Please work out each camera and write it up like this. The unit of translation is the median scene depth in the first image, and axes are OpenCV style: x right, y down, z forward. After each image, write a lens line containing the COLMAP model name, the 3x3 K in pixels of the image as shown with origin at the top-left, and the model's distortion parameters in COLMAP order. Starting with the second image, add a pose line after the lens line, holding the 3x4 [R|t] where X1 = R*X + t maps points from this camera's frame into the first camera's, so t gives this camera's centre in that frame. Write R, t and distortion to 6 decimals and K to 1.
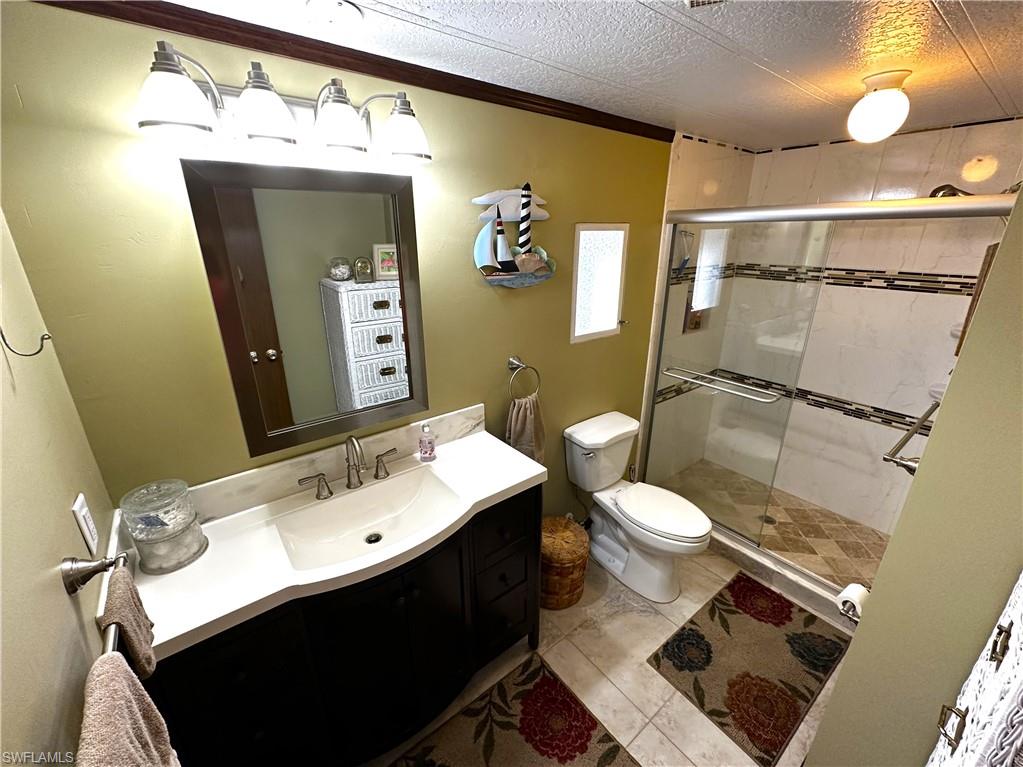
lens RADIAL K [[425.6, 0, 510.3], [0, 425.6, 382.4], [0, 0, 1]] dist [-0.001381, -0.000158]
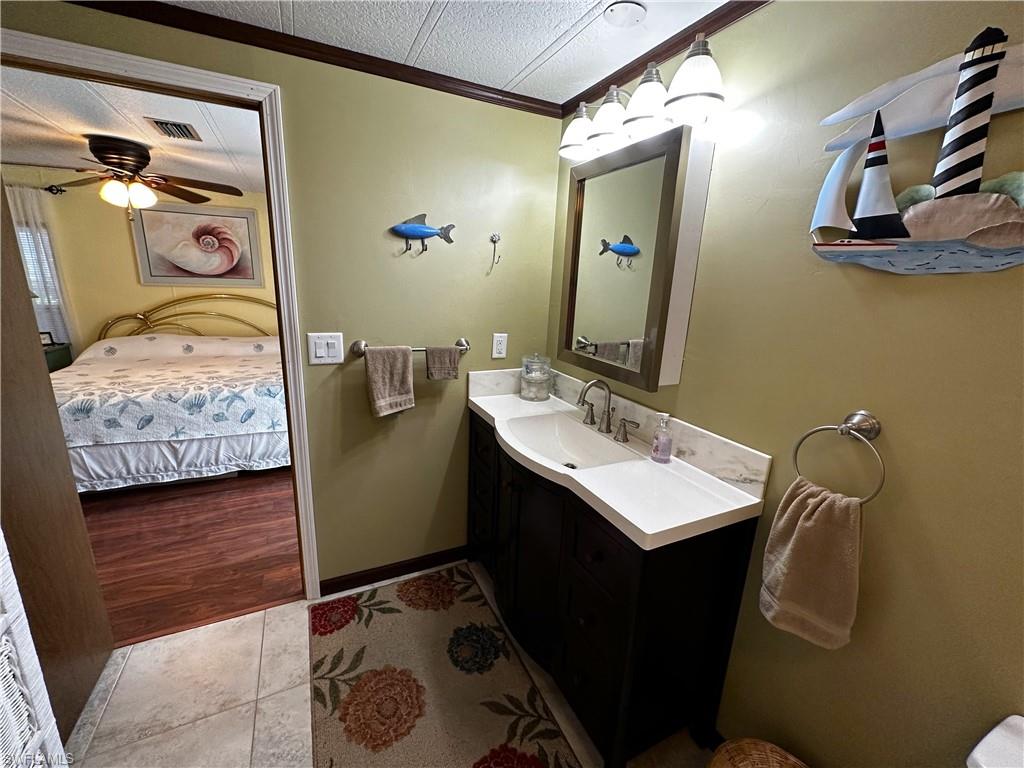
lens RADIAL K [[409.9, 0, 510.9], [0, 409.9, 380.0], [0, 0, 1]] dist [-0.001311, 0.000626]
pose [[-0.200976, 0.231822, -0.951771, 0.594775], [-0.370289, 0.881529, 0.292903, -0.089868], [0.906915, 0.411296, -0.091325, 0.714261]]
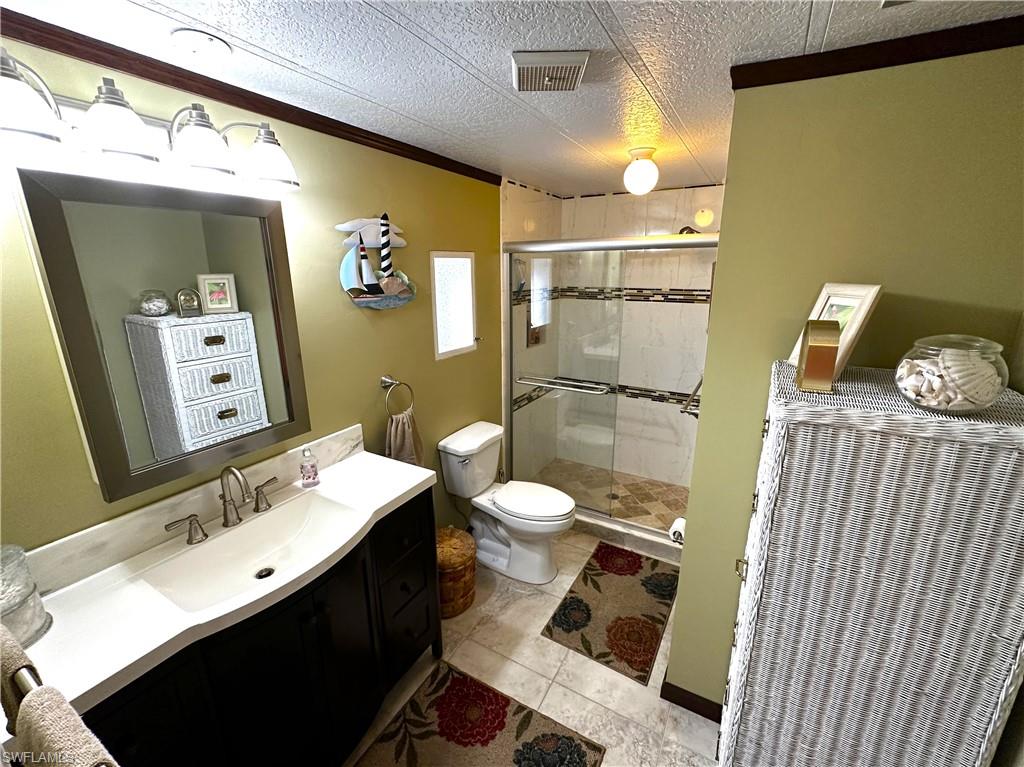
lens RADIAL K [[437.5, 0, 512.0], [0, 437.5, 383.5], [0, 0, 1]] dist [-0.001184, 0.000574]
pose [[0.926944, -0.100269, 0.361554, -0.102658], [0.129544, 0.989900, -0.057595, 0.066184], [-0.352127, 0.100225, 0.930571, -0.107508]]
